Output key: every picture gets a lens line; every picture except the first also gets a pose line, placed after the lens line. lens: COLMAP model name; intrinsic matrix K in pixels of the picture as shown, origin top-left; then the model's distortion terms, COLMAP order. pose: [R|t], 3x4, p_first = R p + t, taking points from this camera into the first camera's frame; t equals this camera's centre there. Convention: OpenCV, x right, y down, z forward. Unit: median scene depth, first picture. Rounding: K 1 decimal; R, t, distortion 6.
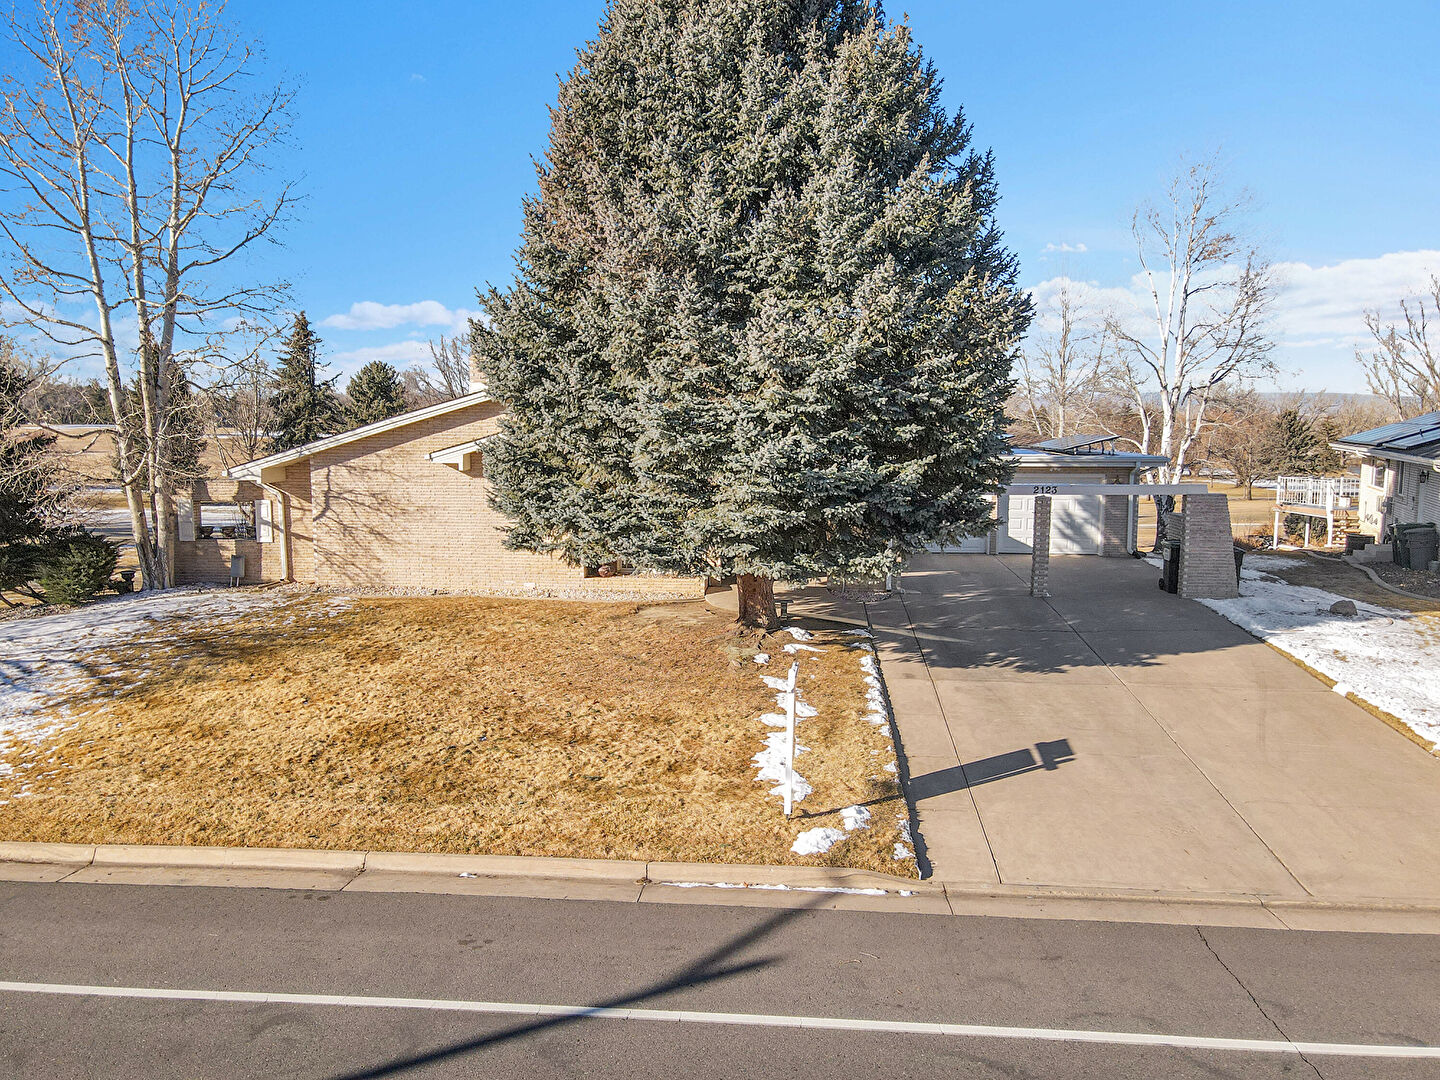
lens RADIAL K [[1061.2, 0, 718.9], [0, 1061.2, 535.0], [0, 0, 1]] dist [-0.008546, 0.035467]
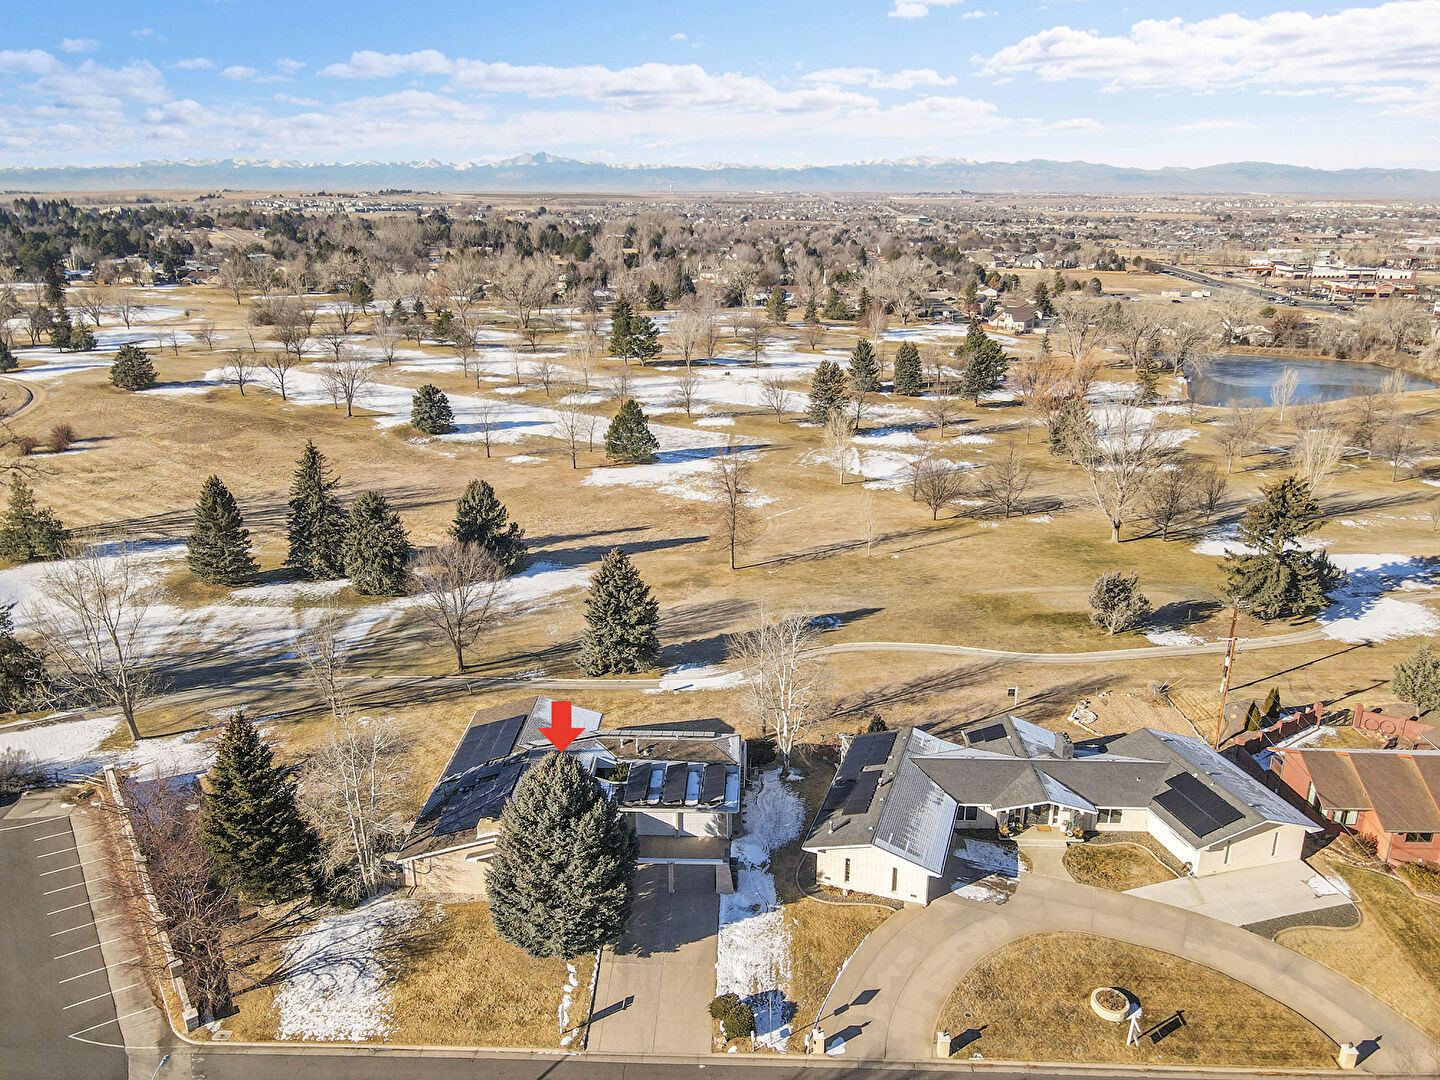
lens RADIAL K [[1061.2, 0, 718.9], [0, 1061.2, 535.0], [0, 0, 1]] dist [-0.008546, 0.035467]
pose [[0.998530, -0.015636, 0.051907, 0.454806], [0.004915, 0.979671, 0.200552, -2.363641], [-0.053988, -0.200002, 0.978307, -2.695142]]
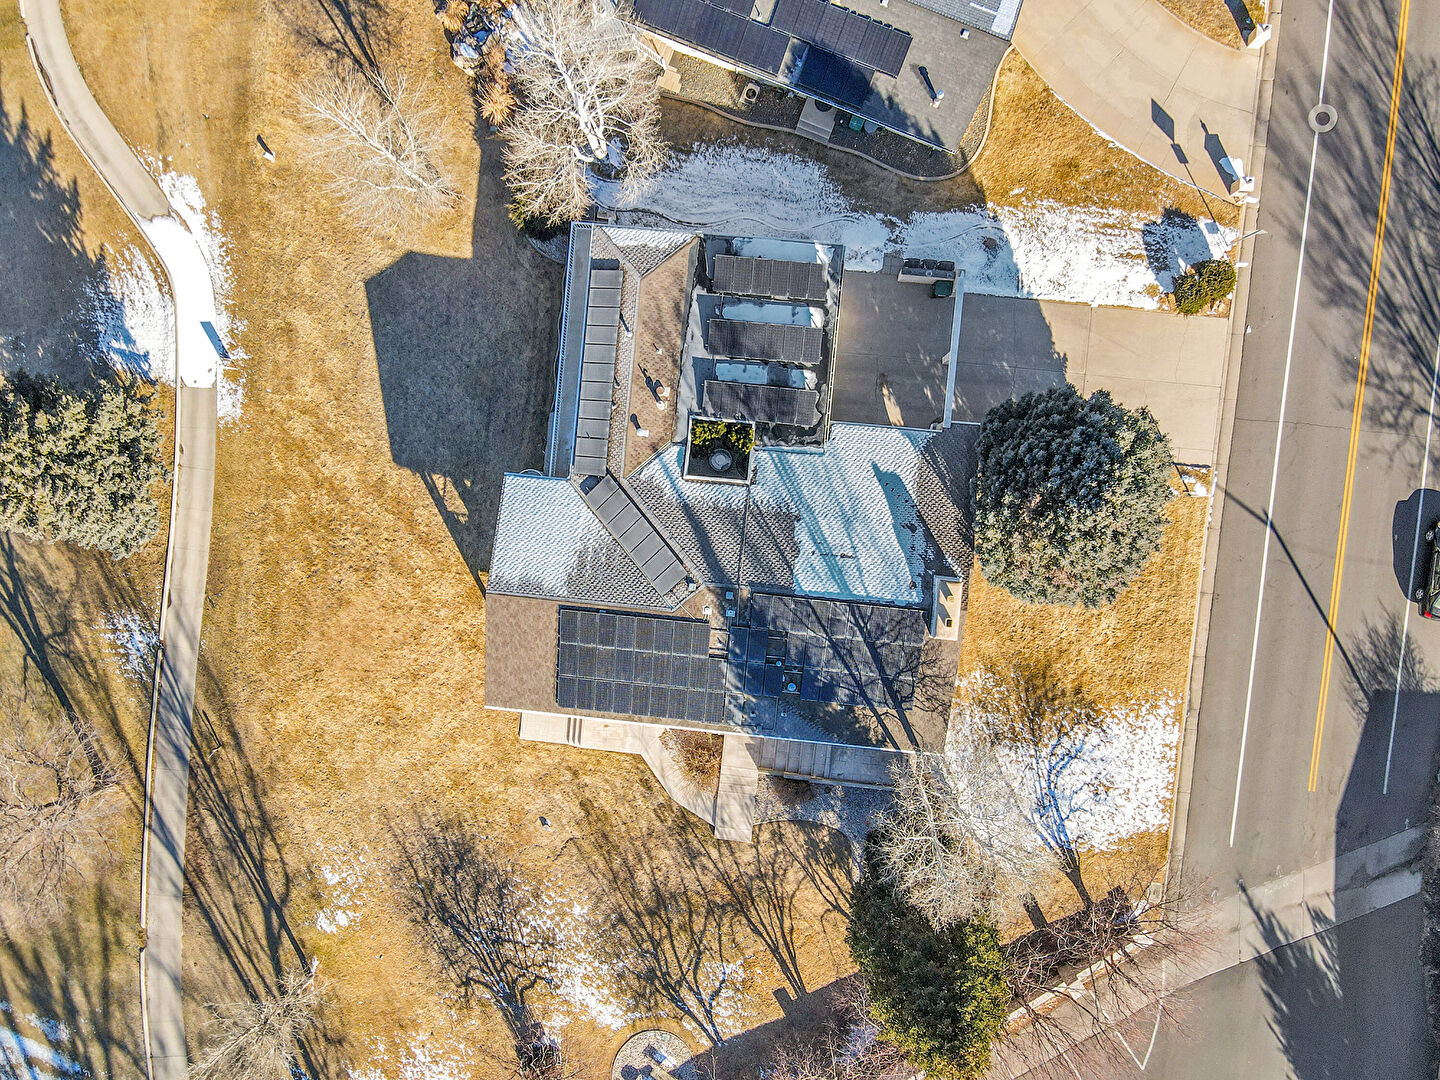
lens RADIAL K [[1061.2, 0, 718.9], [0, 1061.2, 535.0], [0, 0, 1]] dist [-0.008546, 0.035467]
pose [[0.003118, -0.999619, -0.027415, 0.014817], [0.166469, -0.026514, 0.985690, -3.269628], [-0.986042, -0.007637, 0.166323, 1.676428]]
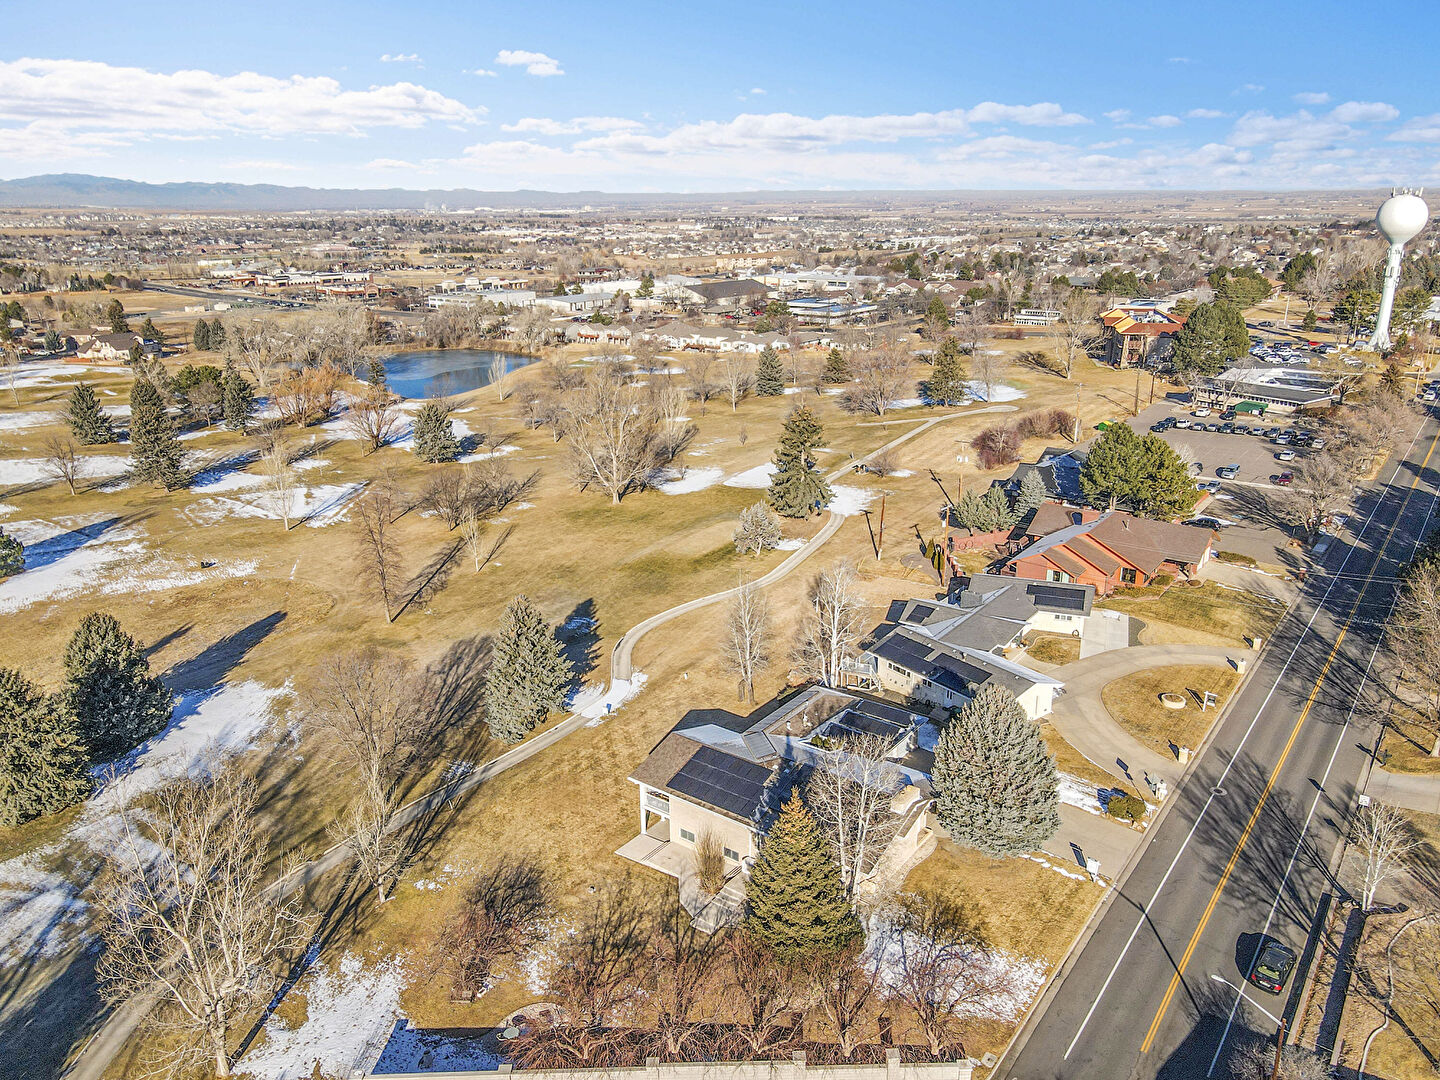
lens RADIAL K [[1061.2, 0, 718.9], [0, 1061.2, 535.0], [0, 0, 1]] dist [-0.008546, 0.035467]
pose [[0.524240, -0.260708, 0.810681, -4.353732], [0.103144, 0.964414, 0.243447, -2.676290], [-0.845301, -0.044008, 0.532475, -0.277926]]
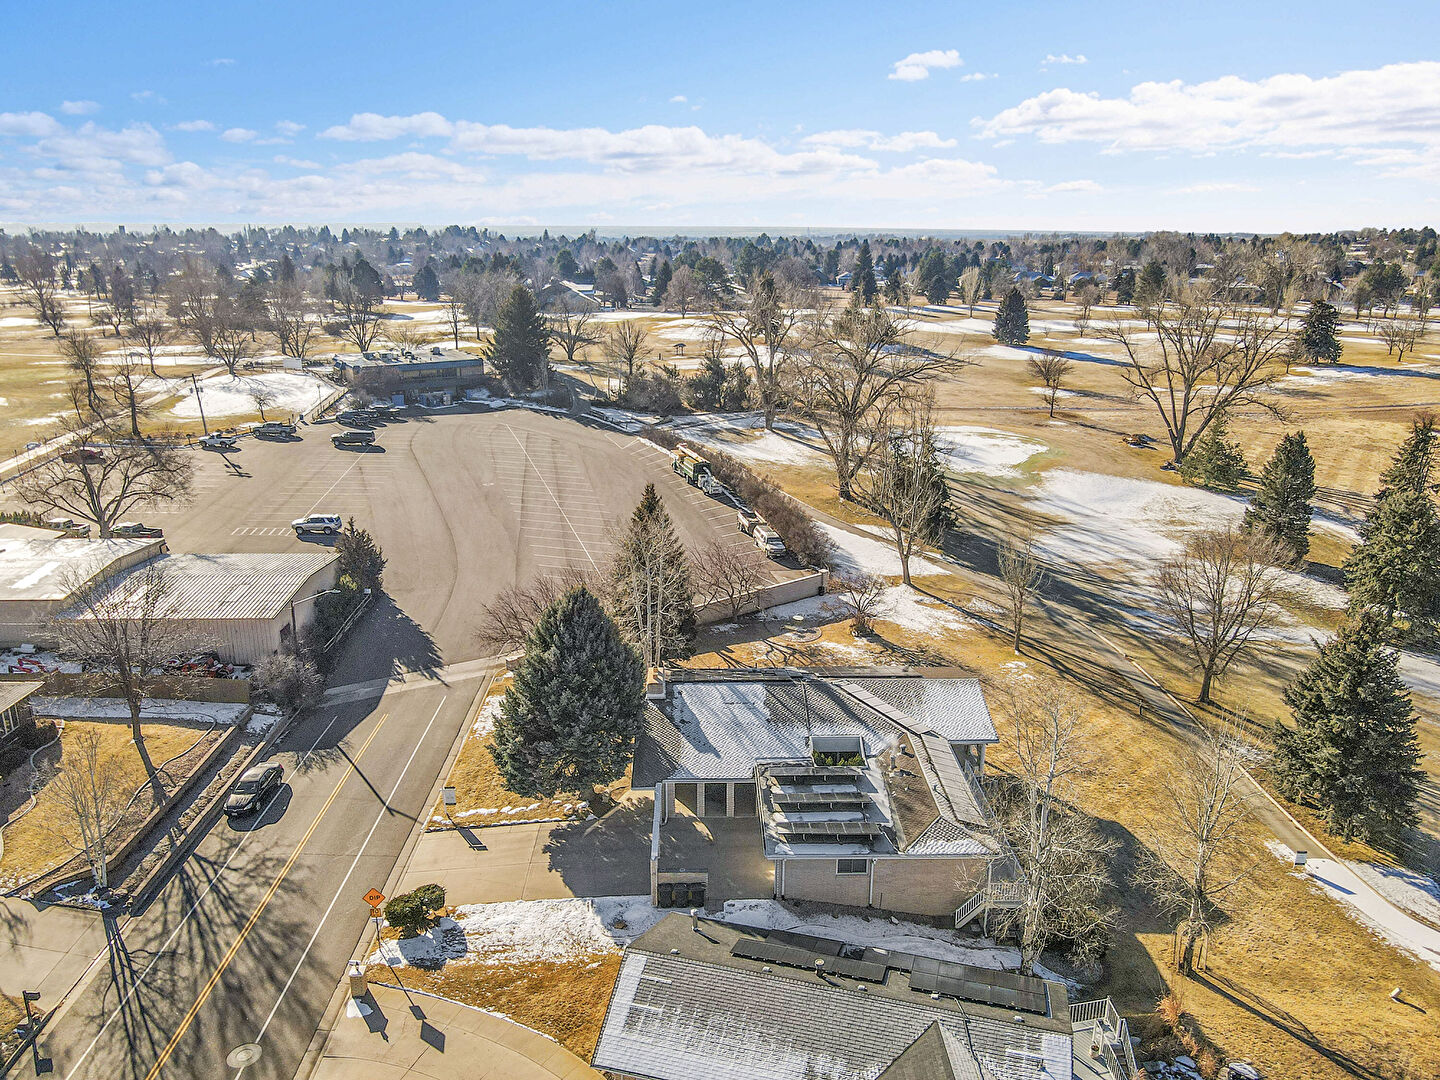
lens RADIAL K [[1061.2, 0, 718.9], [0, 1061.2, 535.0], [0, 0, 1]] dist [-0.008546, 0.035467]
pose [[0.111618, 0.281353, -0.953091, 3.621836], [-0.114324, 0.956352, 0.268927, -1.954951], [0.987153, 0.078944, 0.138912, 1.153067]]
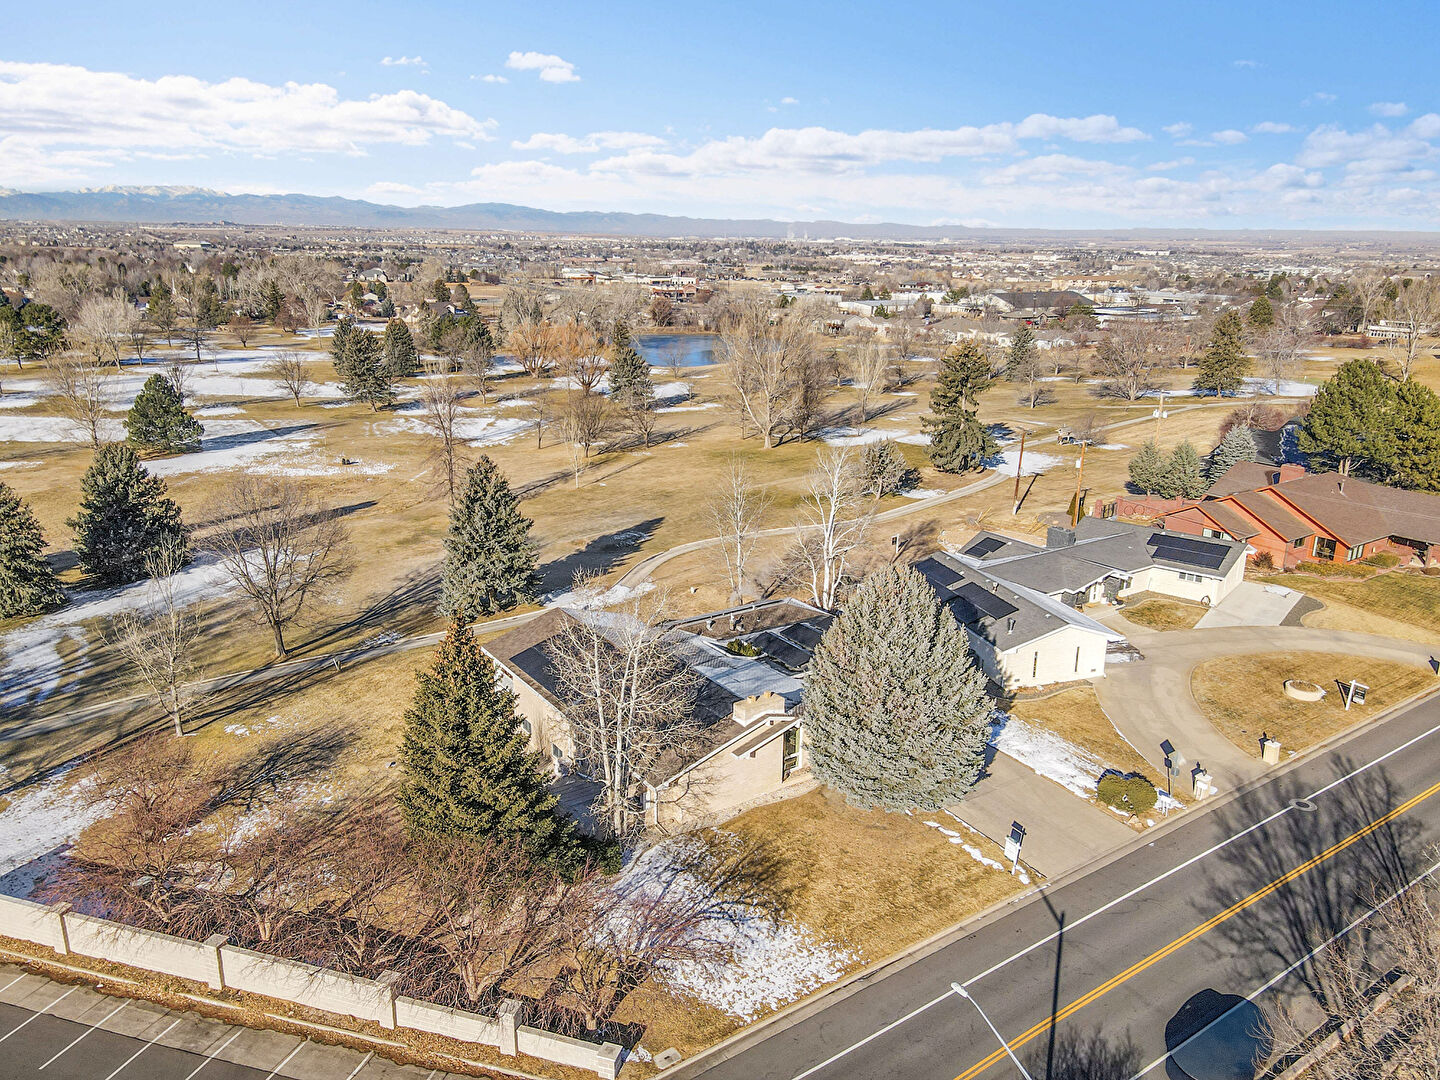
lens RADIAL K [[1061.2, 0, 718.9], [0, 1061.2, 535.0], [0, 0, 1]] dist [-0.008546, 0.035467]
pose [[0.768148, -0.166303, 0.618298, -2.445541], [0.058669, 0.979899, 0.190674, -1.467138], [-0.637579, -0.110191, 0.762464, -0.989243]]
